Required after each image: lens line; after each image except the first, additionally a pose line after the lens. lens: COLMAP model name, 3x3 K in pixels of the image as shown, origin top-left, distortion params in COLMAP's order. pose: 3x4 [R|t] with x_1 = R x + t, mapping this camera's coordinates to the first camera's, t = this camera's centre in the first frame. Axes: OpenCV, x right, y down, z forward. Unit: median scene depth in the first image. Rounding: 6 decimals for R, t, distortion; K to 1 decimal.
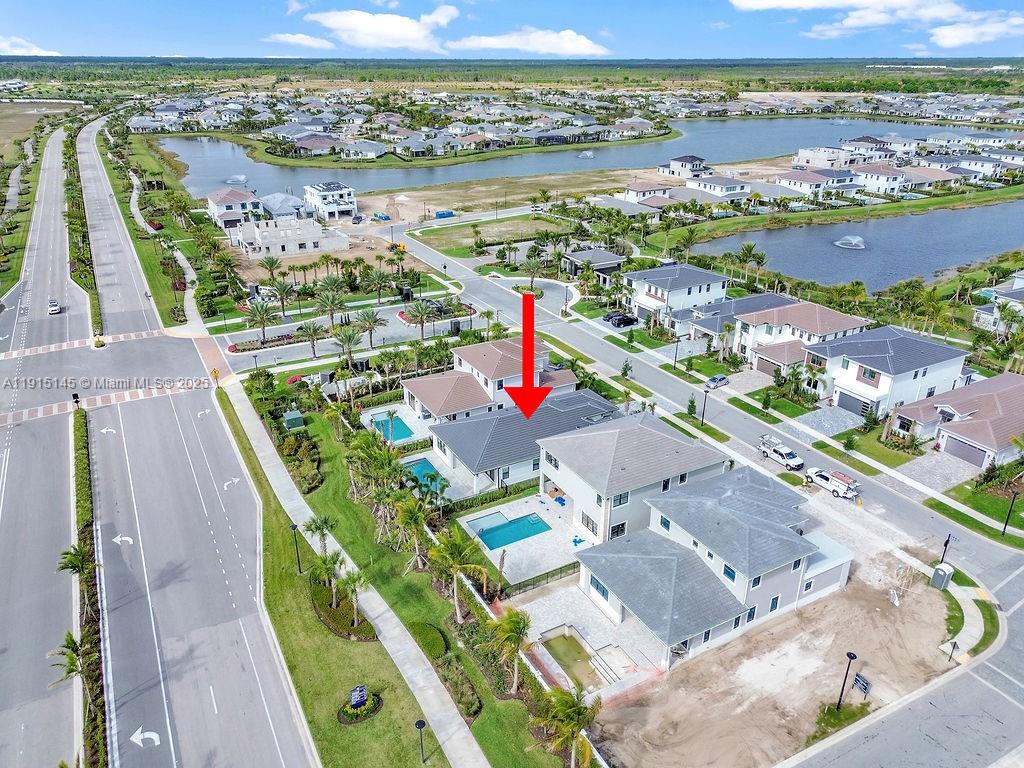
lens RADIAL K [[720.2, 0, 504.3], [0, 720.2, 397.4], [0, 0, 1]] dist [0.075429, -0.057008]
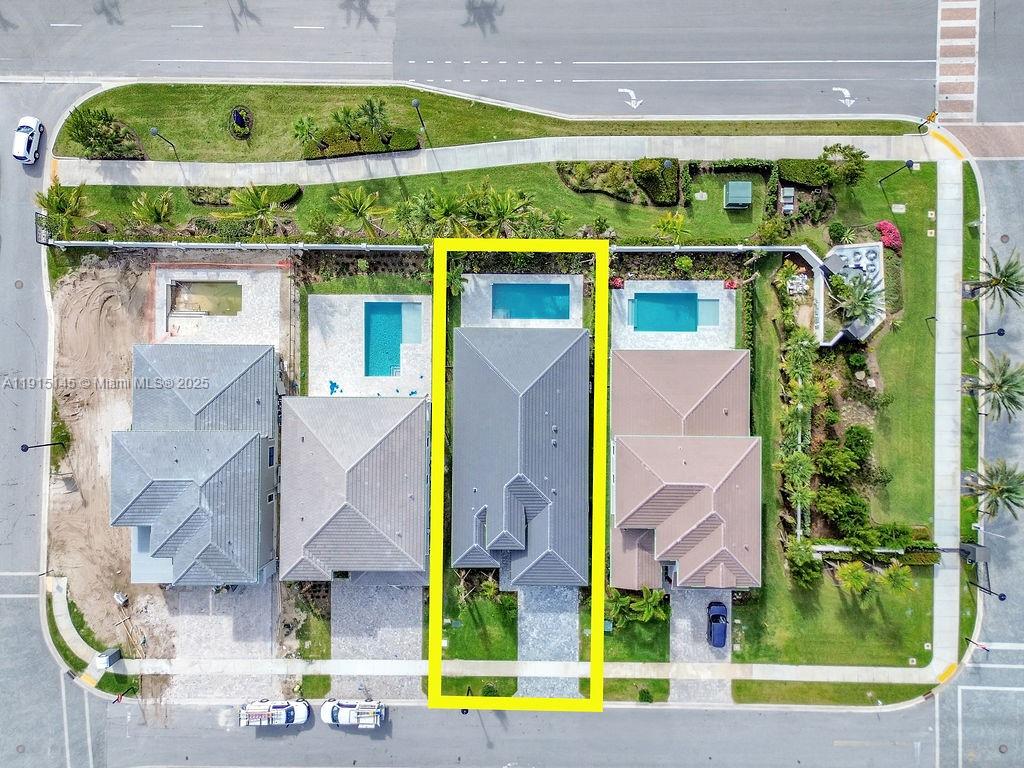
lens RADIAL K [[716.1, 0, 512.0], [0, 716.1, 384.0], [0, 0, 1]] dist [0.023318, 0.002609]
pose [[-0.486427, 0.873688, -0.007632, -0.006830], [-0.366249, -0.195964, 0.909648, -0.451304], [0.793253, 0.445273, 0.415309, 0.472217]]
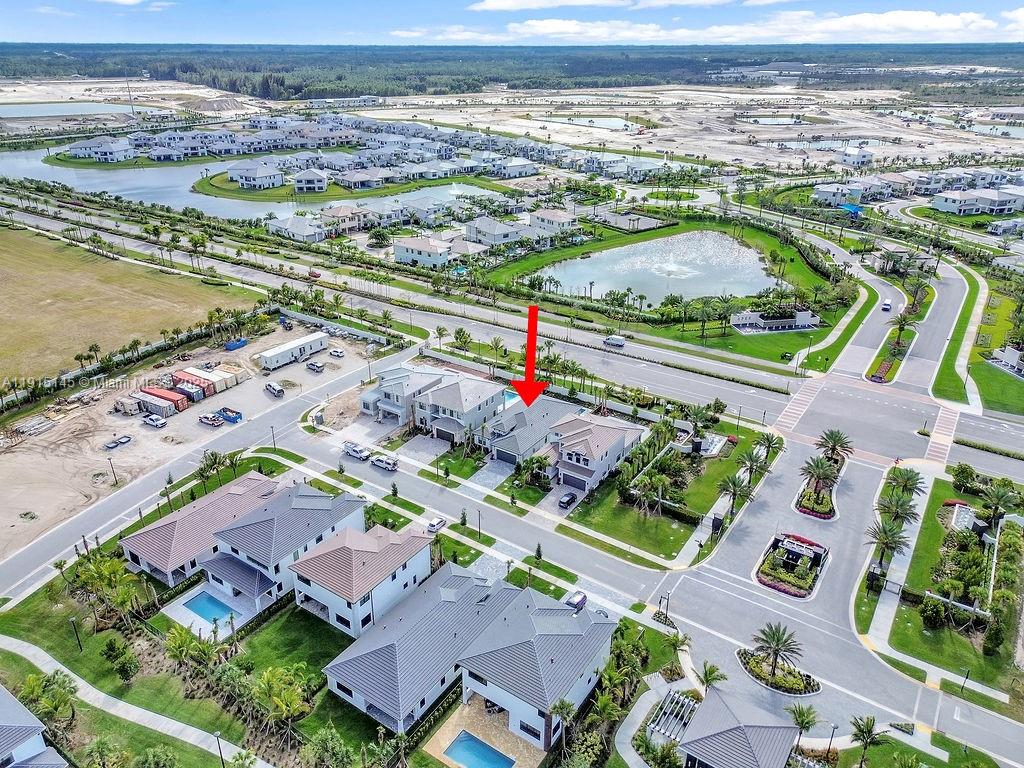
lens RADIAL K [[720.2, 0, 504.3], [0, 720.2, 397.4], [0, 0, 1]] dist [0.075429, -0.057008]
pose [[-0.893708, 0.197272, -0.402952, 0.538874], [-0.191155, 0.645114, 0.739789, -0.867053], [0.405889, 0.738181, -0.538834, 1.323021]]
